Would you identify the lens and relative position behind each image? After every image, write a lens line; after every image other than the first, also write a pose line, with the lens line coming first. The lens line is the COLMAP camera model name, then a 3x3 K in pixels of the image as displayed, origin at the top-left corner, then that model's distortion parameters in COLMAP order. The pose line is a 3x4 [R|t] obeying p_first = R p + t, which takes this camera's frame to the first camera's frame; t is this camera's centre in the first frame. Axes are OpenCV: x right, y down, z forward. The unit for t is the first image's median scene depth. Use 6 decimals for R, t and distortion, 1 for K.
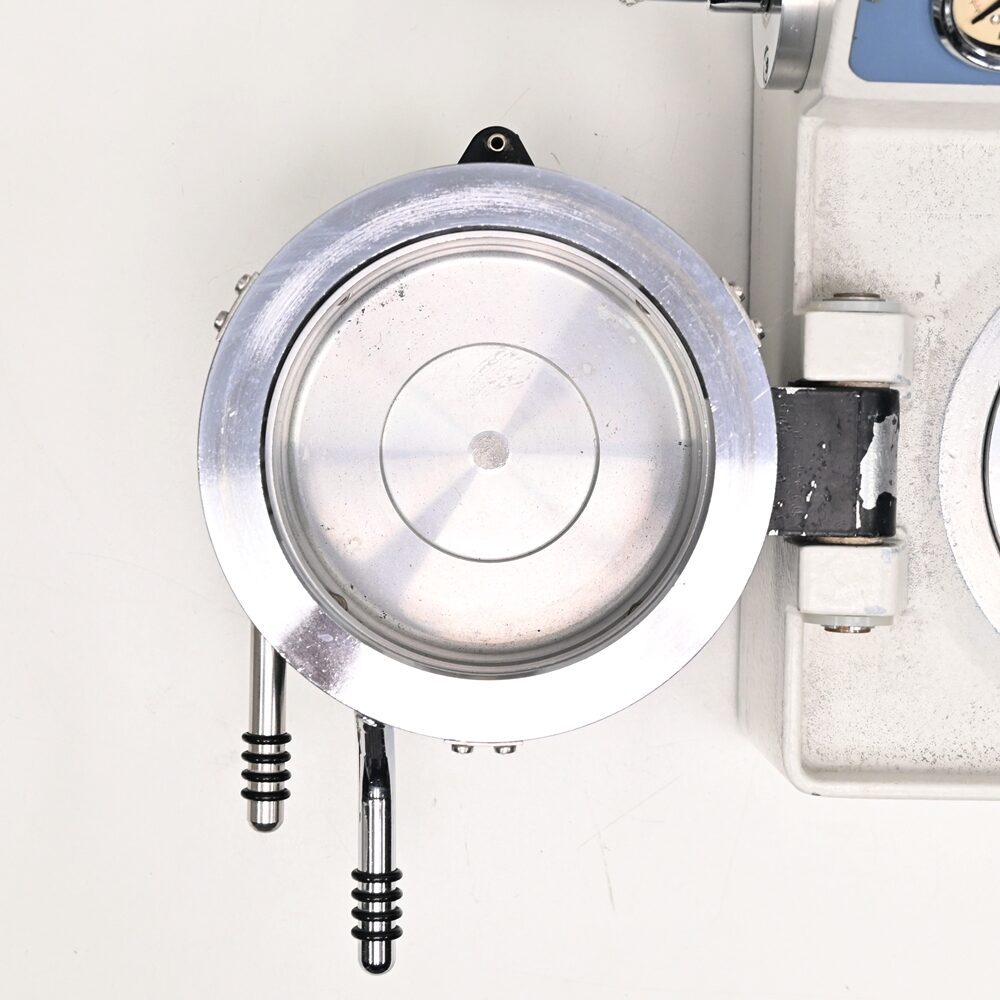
lens RADIAL K [[2211.0, 0, 500.2], [0, 2211.0, 494.6], [0, 0, 1]] dist [0.017357, 0.000000]
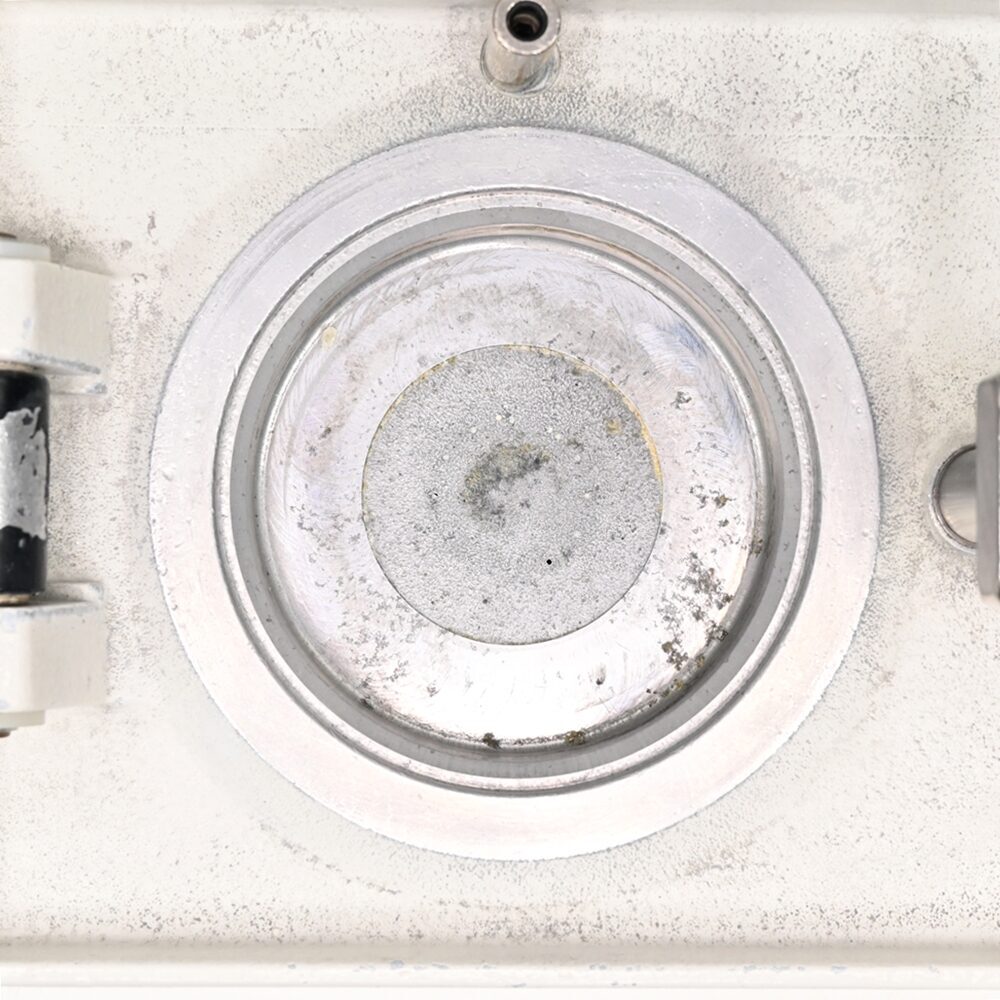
lens RADIAL K [[2211.0, 0, 494.4], [0, 2211.0, 505.6], [0, 0, 1]] dist [0.017357, 0.000000]
pose [[0.999920, -0.011320, 0.005561, 0.300008], [0.011588, 0.998646, -0.050715, 0.026974], [-0.004979, 0.050776, 0.998698, 0.317413]]
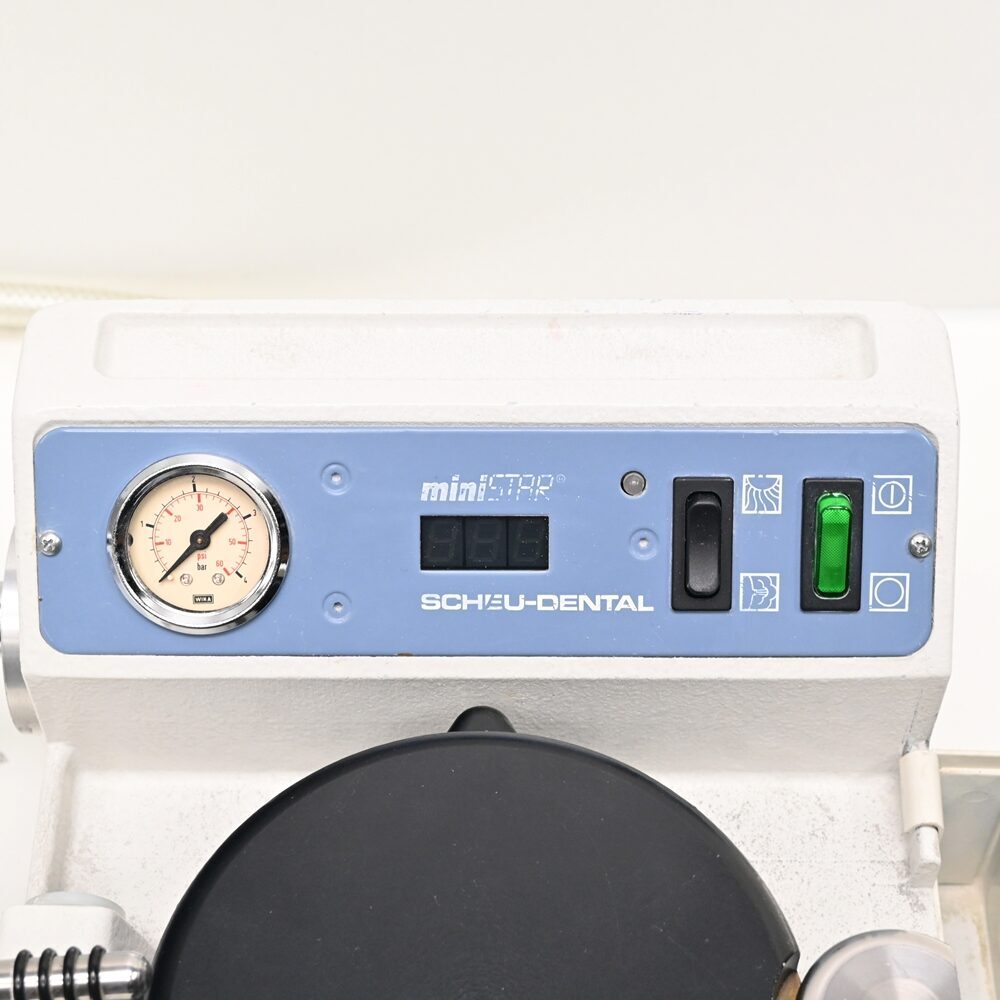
lens RADIAL K [[2211.0, 0, 491.8], [0, 2211.0, 496.6], [0, 0, 1]] dist [0.017357, 0.000000]
pose [[0.999443, -0.027609, -0.018756, 0.336968], [0.010608, 0.795539, -0.605810, 0.310559], [0.031647, 0.605273, 0.795388, 0.184338]]
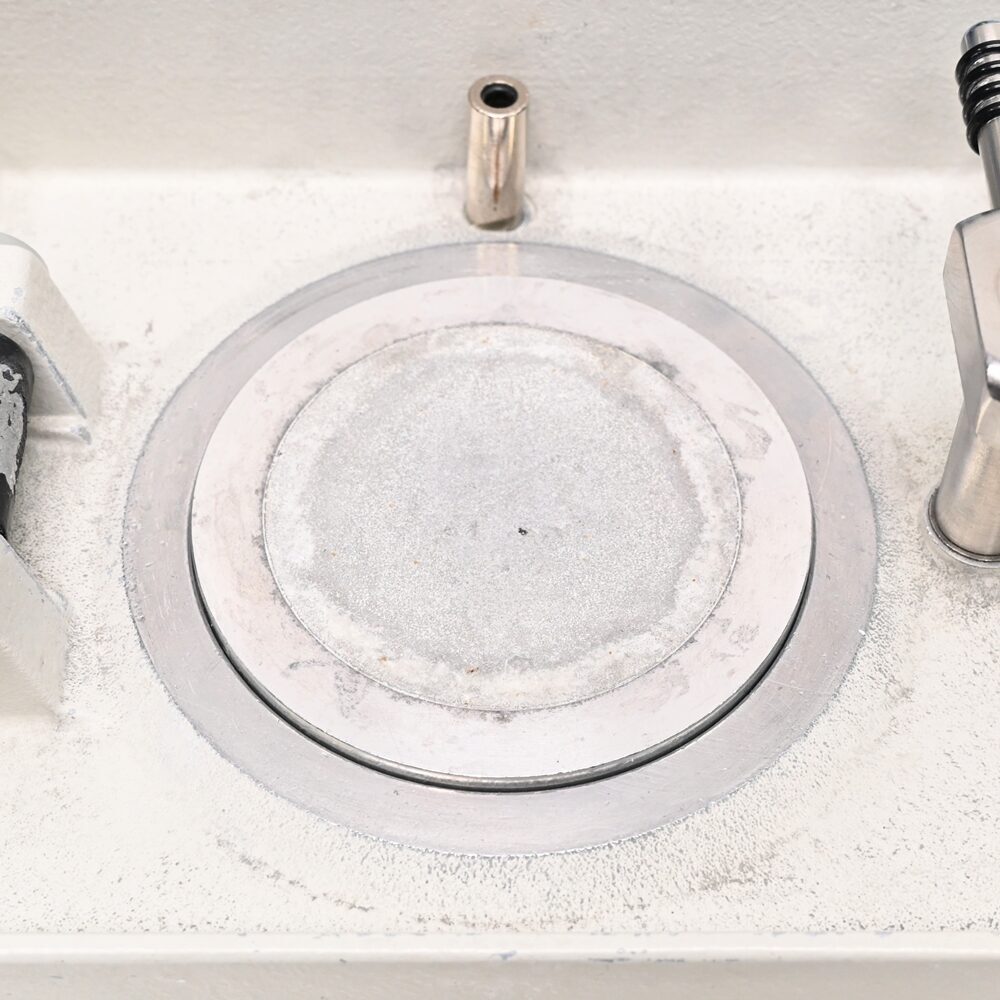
lens RADIAL K [[2211.0, 0, 497.1], [0, 2211.0, 503.4], [0, 0, 1]] dist [0.017357, 0.000000]
pose [[0.999523, -0.030797, -0.002472, 0.311600], [0.022468, 0.779444, -0.626069, 0.402022], [0.021208, 0.625715, 0.779763, 0.476986]]
